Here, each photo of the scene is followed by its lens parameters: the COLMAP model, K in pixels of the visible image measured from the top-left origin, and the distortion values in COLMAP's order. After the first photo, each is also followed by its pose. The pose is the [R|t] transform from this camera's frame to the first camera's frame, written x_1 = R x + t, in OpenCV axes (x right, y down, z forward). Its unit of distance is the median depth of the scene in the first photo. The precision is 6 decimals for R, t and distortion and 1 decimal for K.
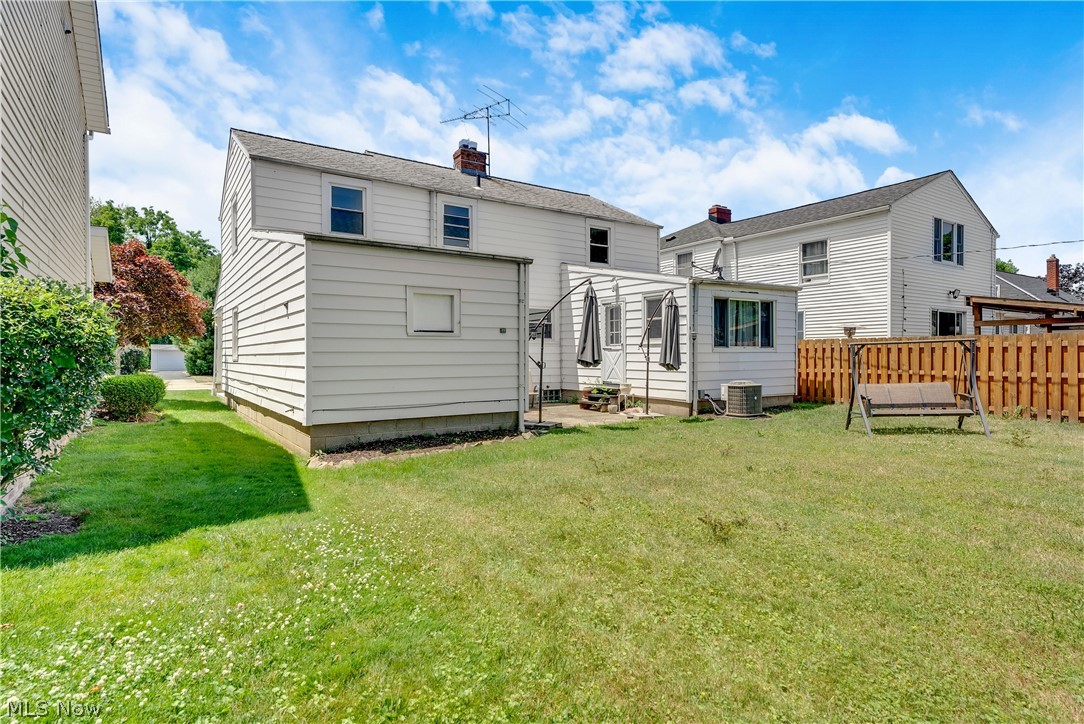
lens RADIAL K [[568.1, 0, 542.0], [0, 568.1, 362.0], [0, 0, 1]] dist [0.020362, 0.000181]
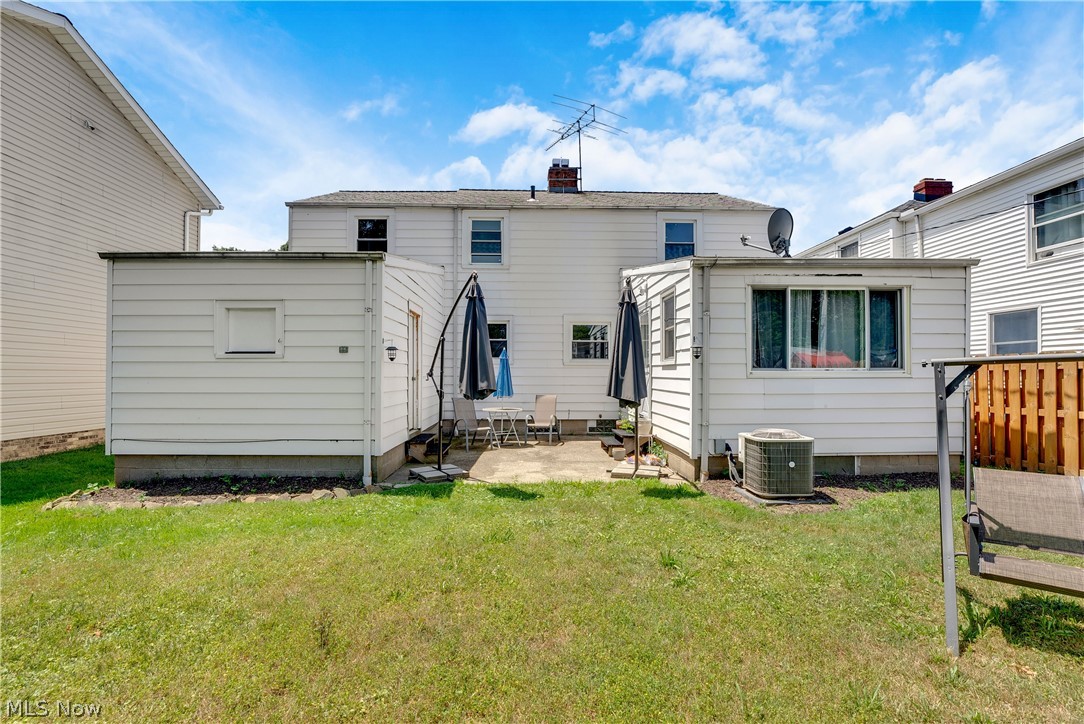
lens RADIAL K [[448.8, 0, 544.6], [0, 448.8, 374.7], [0, 0, 1]] dist [-0.019981, 0.000415]
pose [[0.848112, 0.004218, -0.529801, 0.335142], [-0.009673, 0.999925, -0.007524, -0.013178], [0.529729, 0.011506, 0.848089, 0.435596]]
